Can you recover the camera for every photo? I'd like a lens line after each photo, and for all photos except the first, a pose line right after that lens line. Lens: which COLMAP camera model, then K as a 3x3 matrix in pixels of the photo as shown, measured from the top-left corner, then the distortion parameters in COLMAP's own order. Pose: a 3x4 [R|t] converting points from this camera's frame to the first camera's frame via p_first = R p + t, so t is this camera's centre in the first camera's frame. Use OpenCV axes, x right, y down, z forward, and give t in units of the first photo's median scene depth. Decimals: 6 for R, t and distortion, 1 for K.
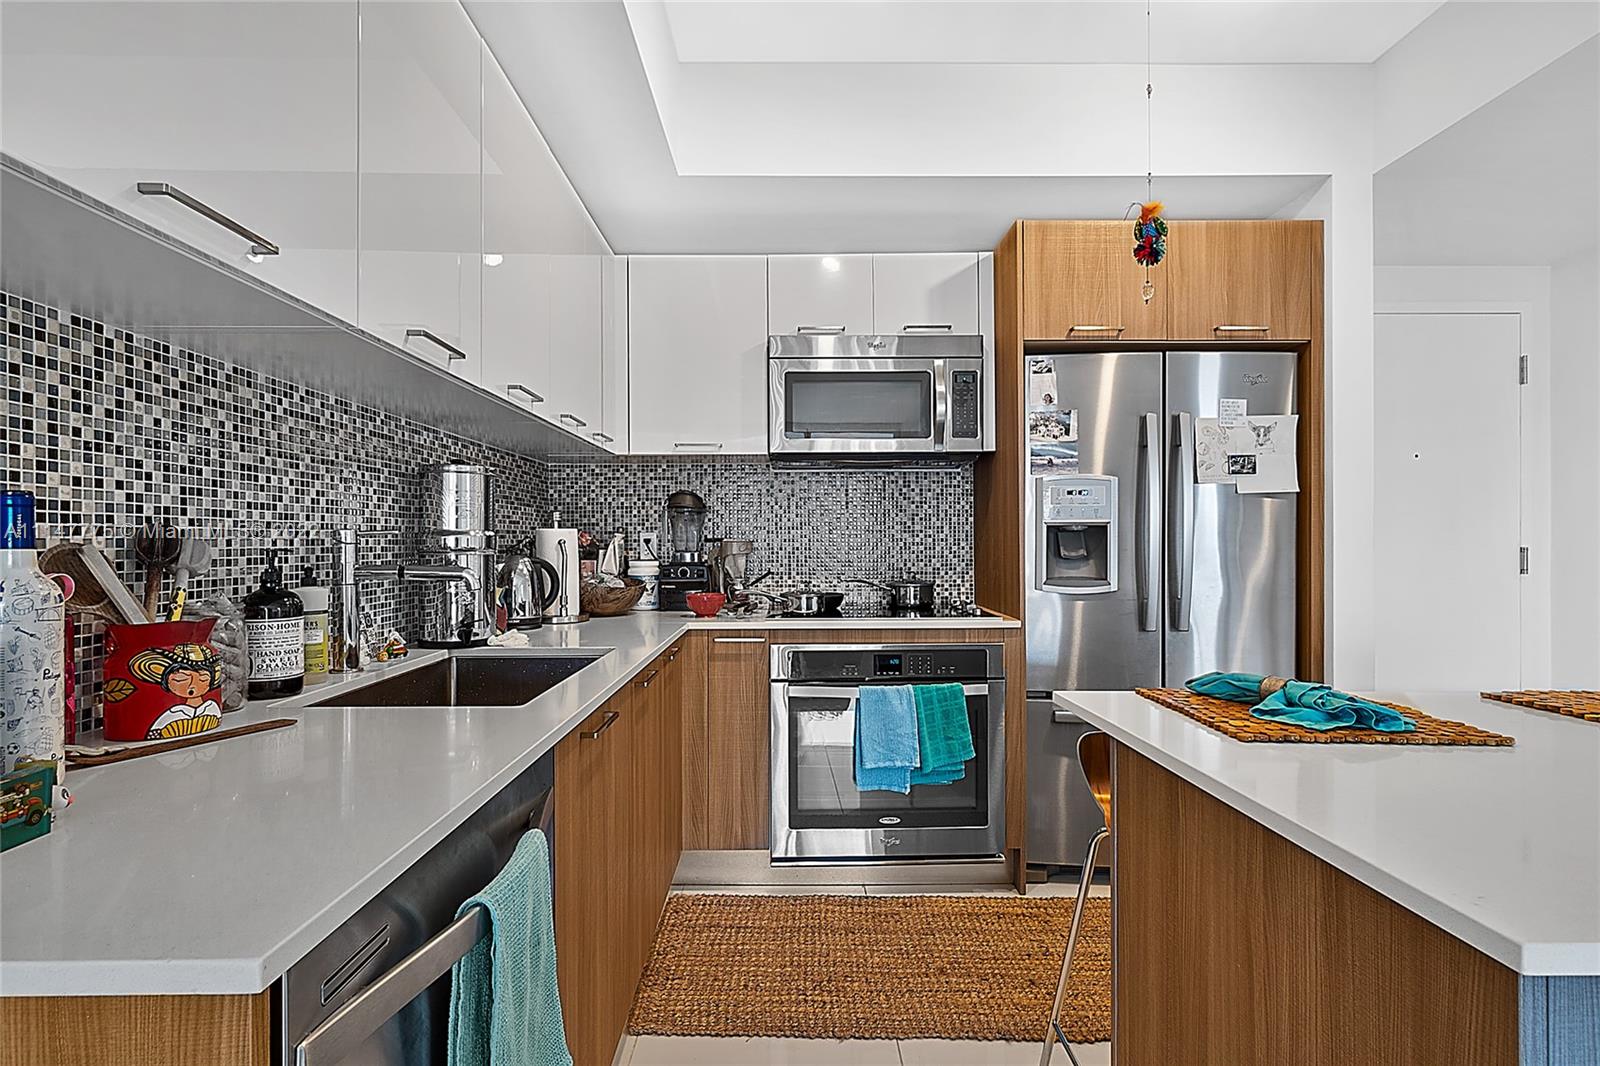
lens RADIAL K [[770.6, 0, 798.4], [0, 770.6, 539.7], [0, 0, 1]] dist [0.002125, 0.000302]
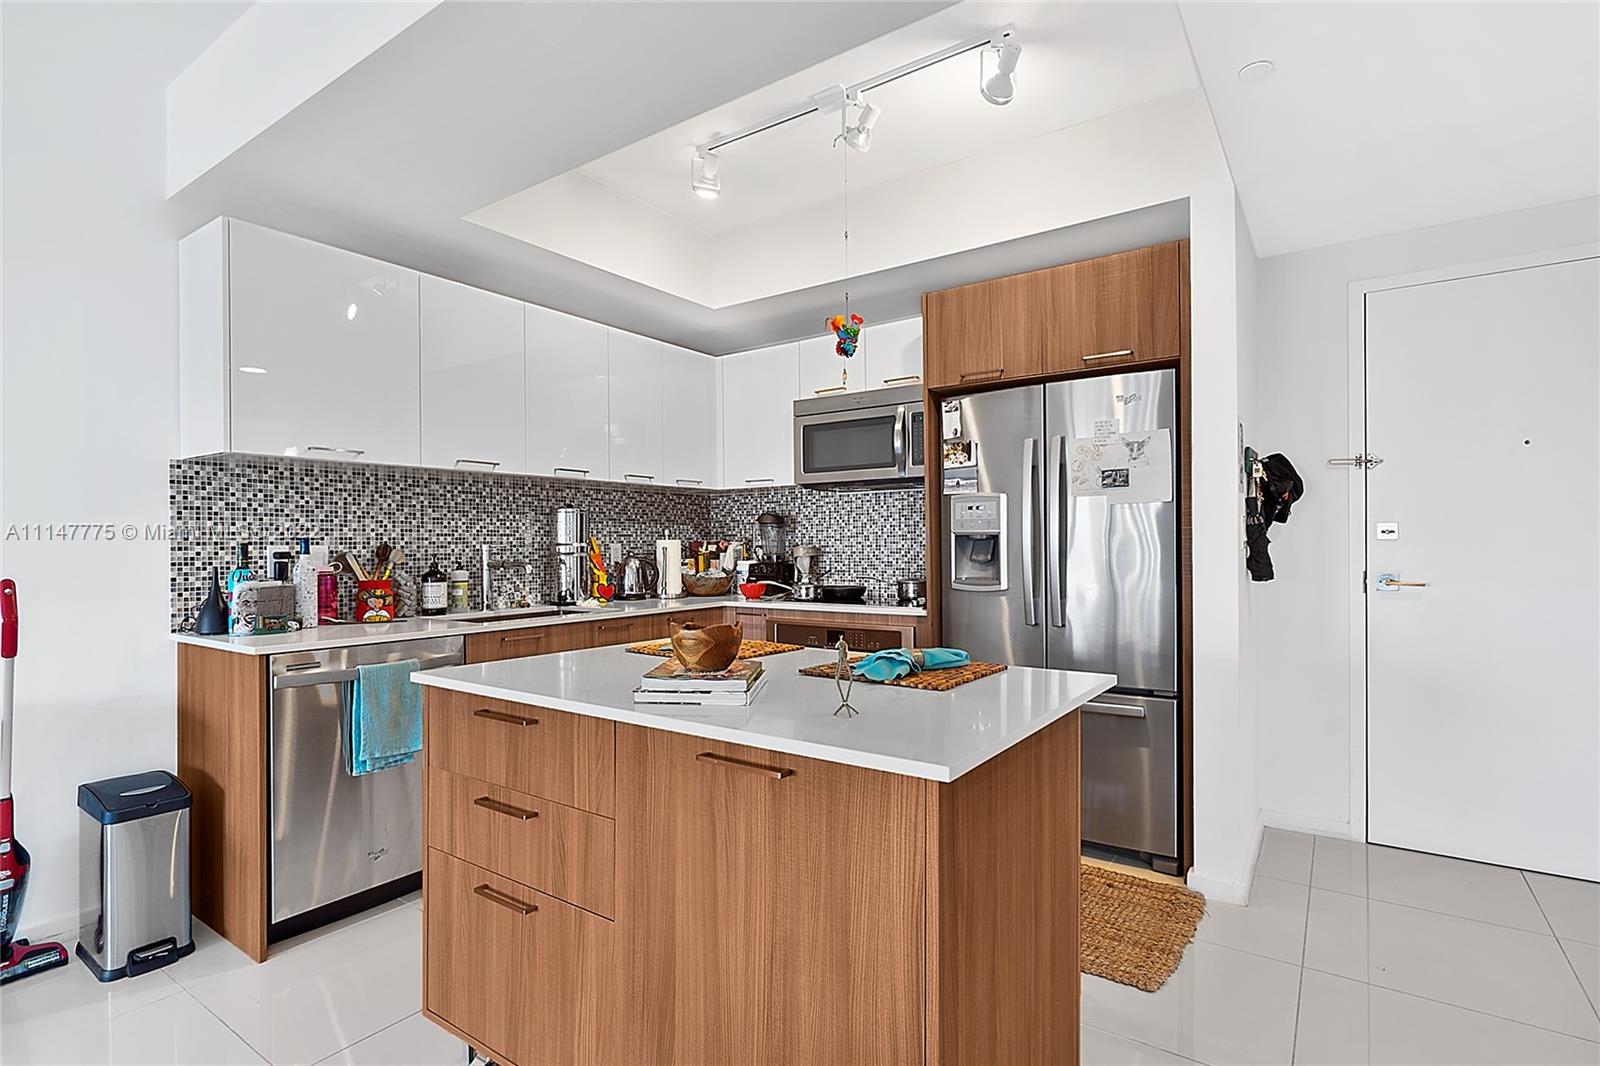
lens RADIAL K [[784.1, 0, 799.8], [0, 784.1, 545.1], [0, 0, 1]] dist [0.023032, -0.015874]
pose [[0.815604, -0.001481, -0.578609, 0.863669], [0.005897, 0.999966, 0.005754, -0.011317], [0.578581, -0.008105, 0.815585, -0.173578]]
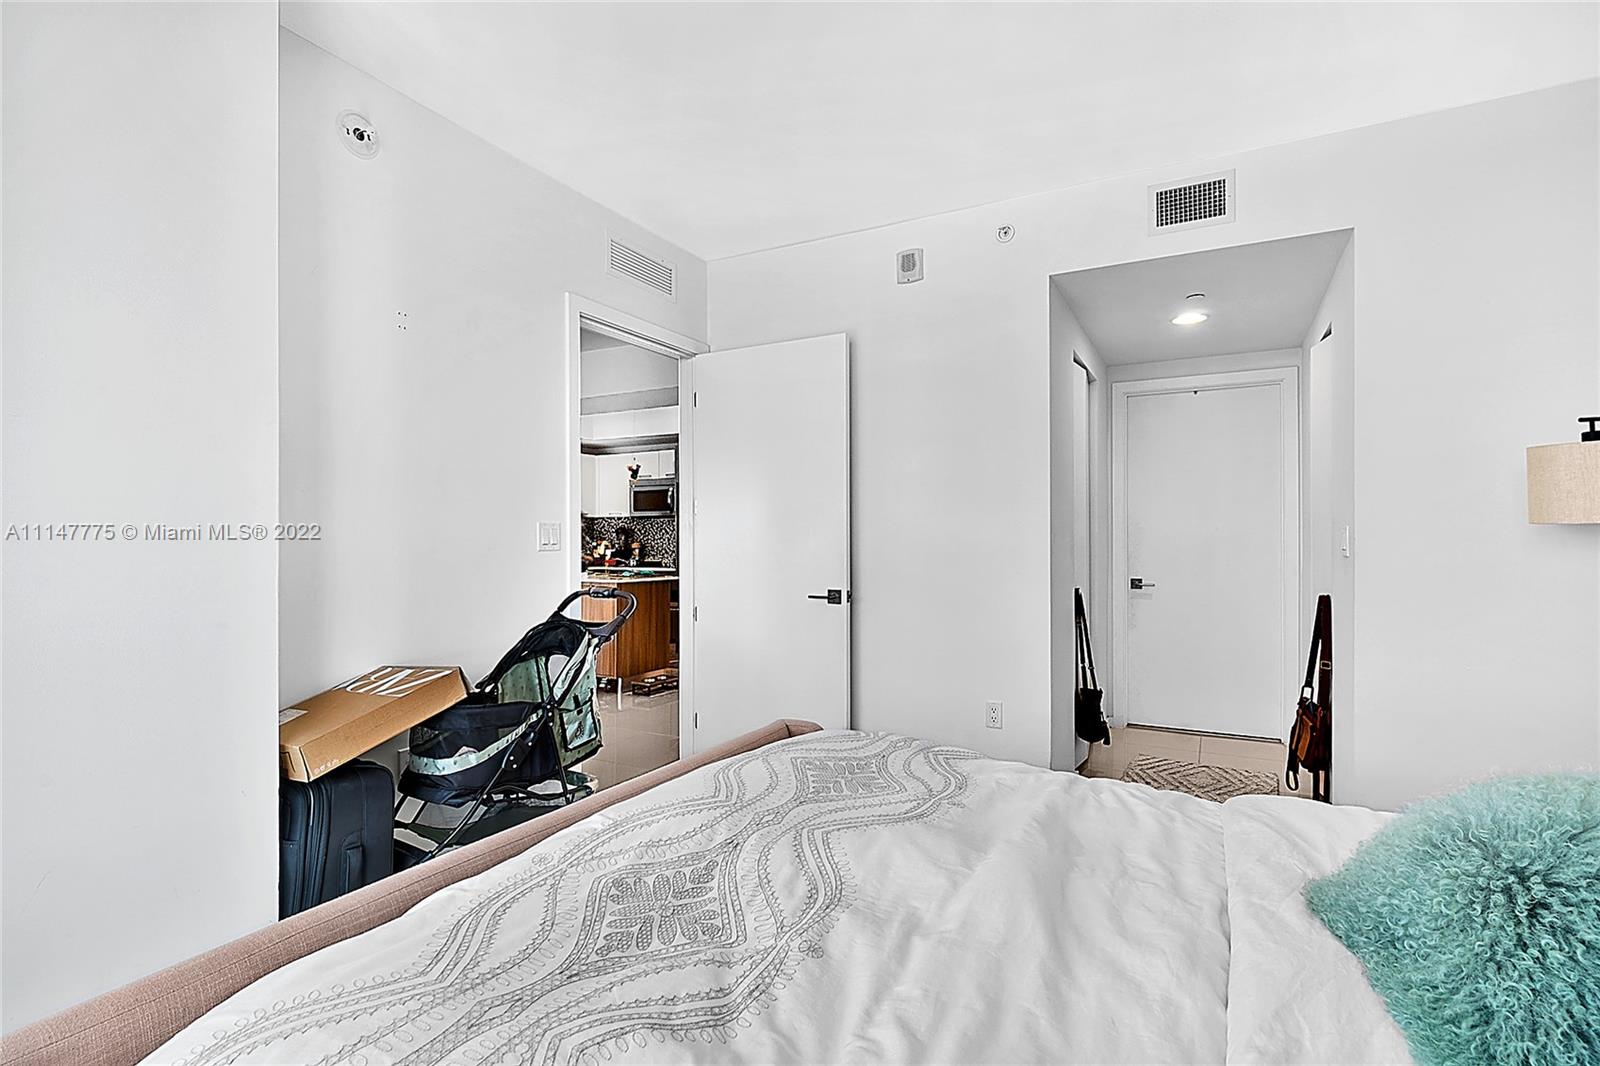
lens RADIAL K [[770.6, 0, 798.4], [0, 770.6, 539.7], [0, 0, 1]] dist [0.002125, 0.000302]
pose [[0.877151, -0.002513, -0.480208, 2.329474], [0.002976, 0.999996, 0.000203, -0.014008], [0.480205, -0.001607, 0.877155, -1.634194]]
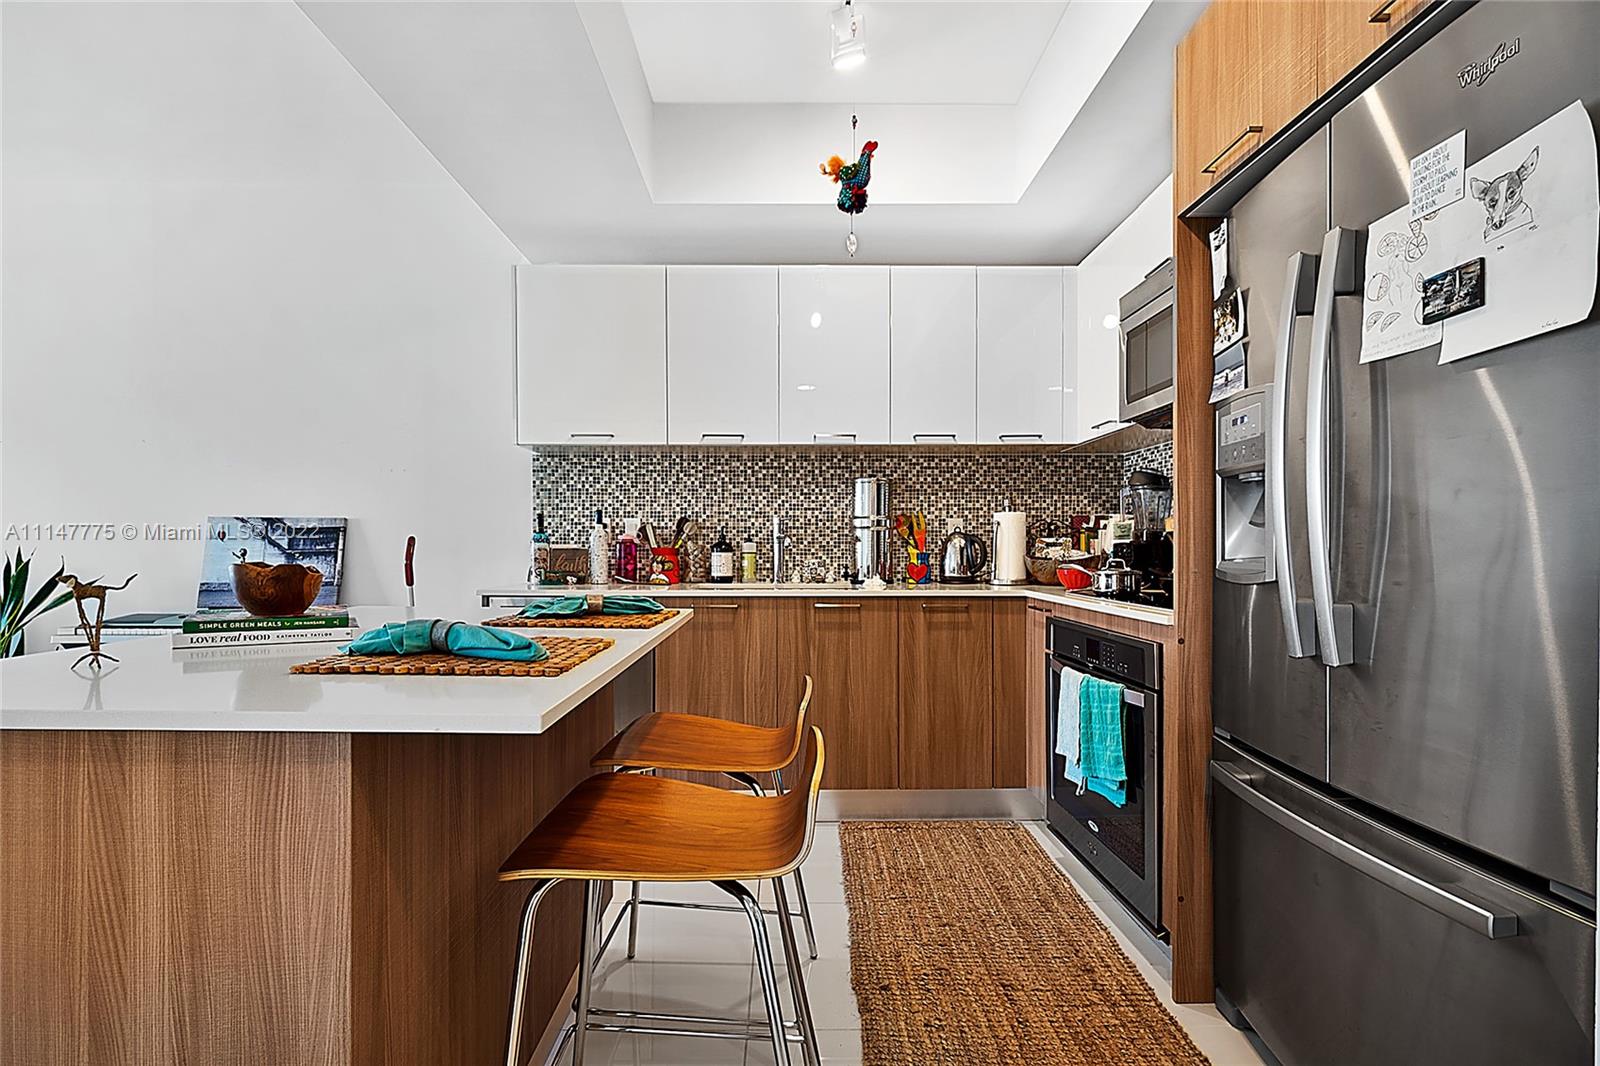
lens RADIAL K [[784.1, 0, 799.8], [0, 784.1, 545.1], [0, 0, 1]] dist [0.023032, -0.015874]
pose [[0.007651, 0.001623, -0.999969, 1.006590], [0.001882, 0.999997, 0.001638, 0.037757], [0.999969, -0.001894, 0.007648, 0.649236]]
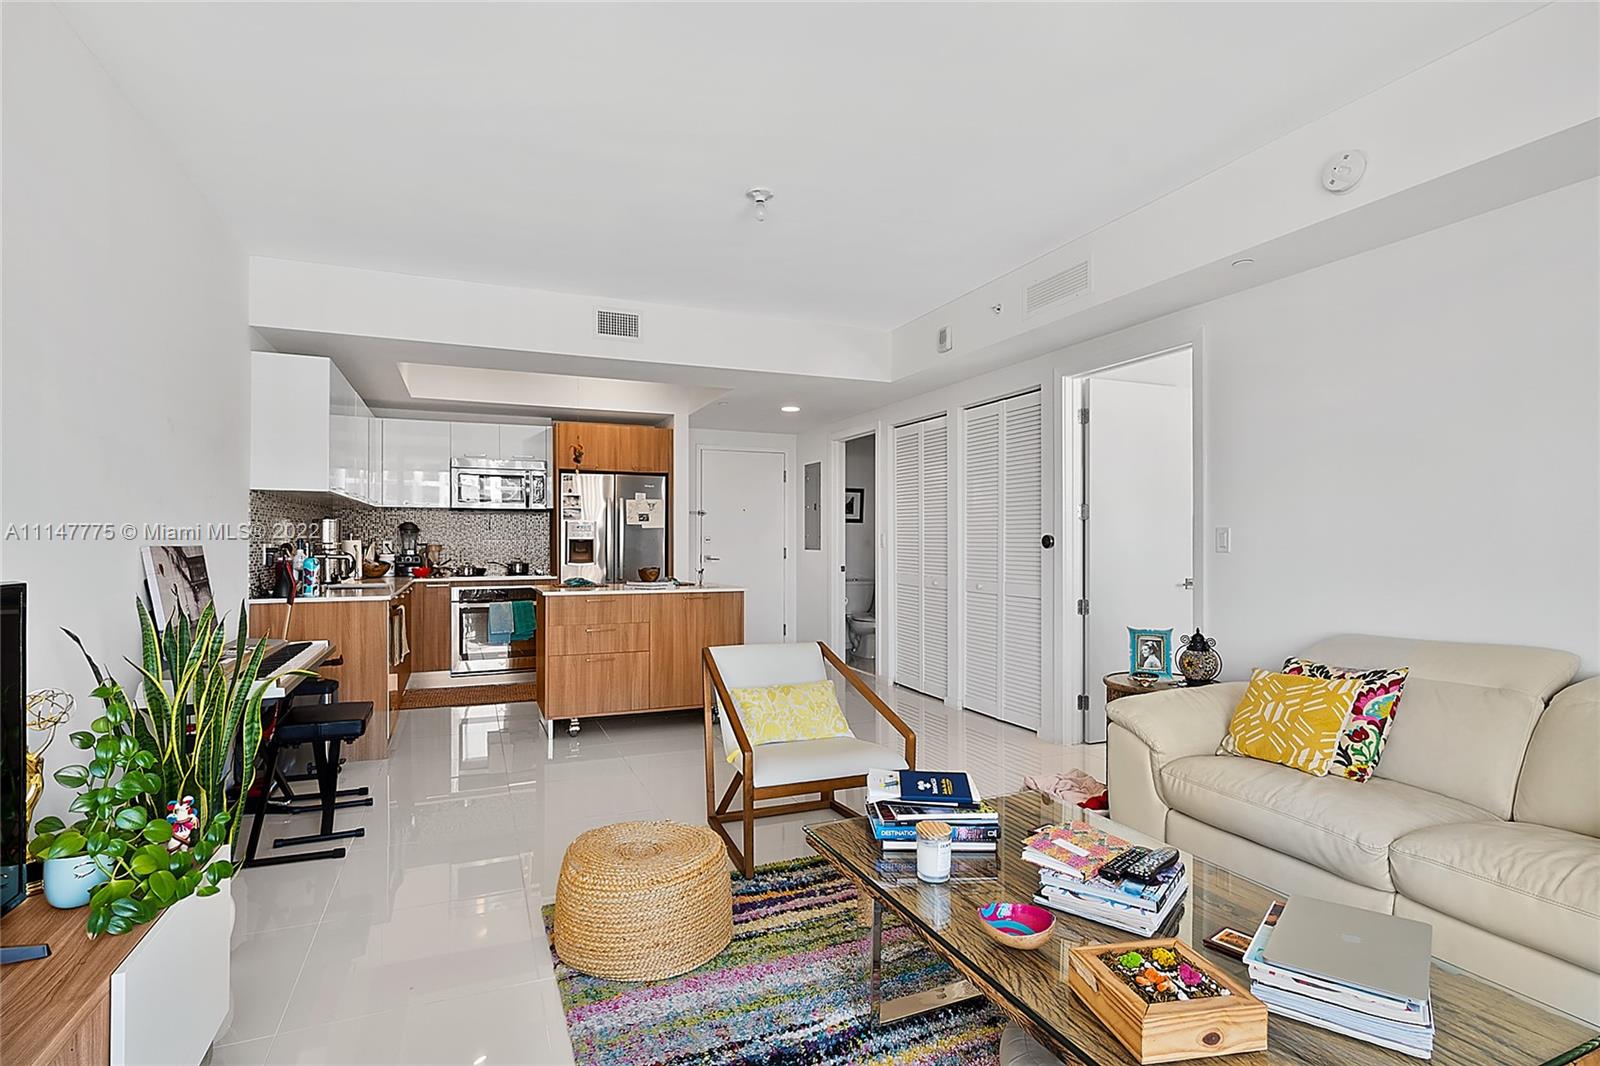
lens RADIAL K [[770.6, 0, 798.4], [0, 770.6, 539.7], [0, 0, 1]] dist [0.002125, 0.000302]
pose [[0.922717, 0.003598, 0.385461, 0.036247], [-0.004670, 0.999987, 0.001846, -0.026882], [-0.385449, -0.003504, 0.922722, -1.708630]]
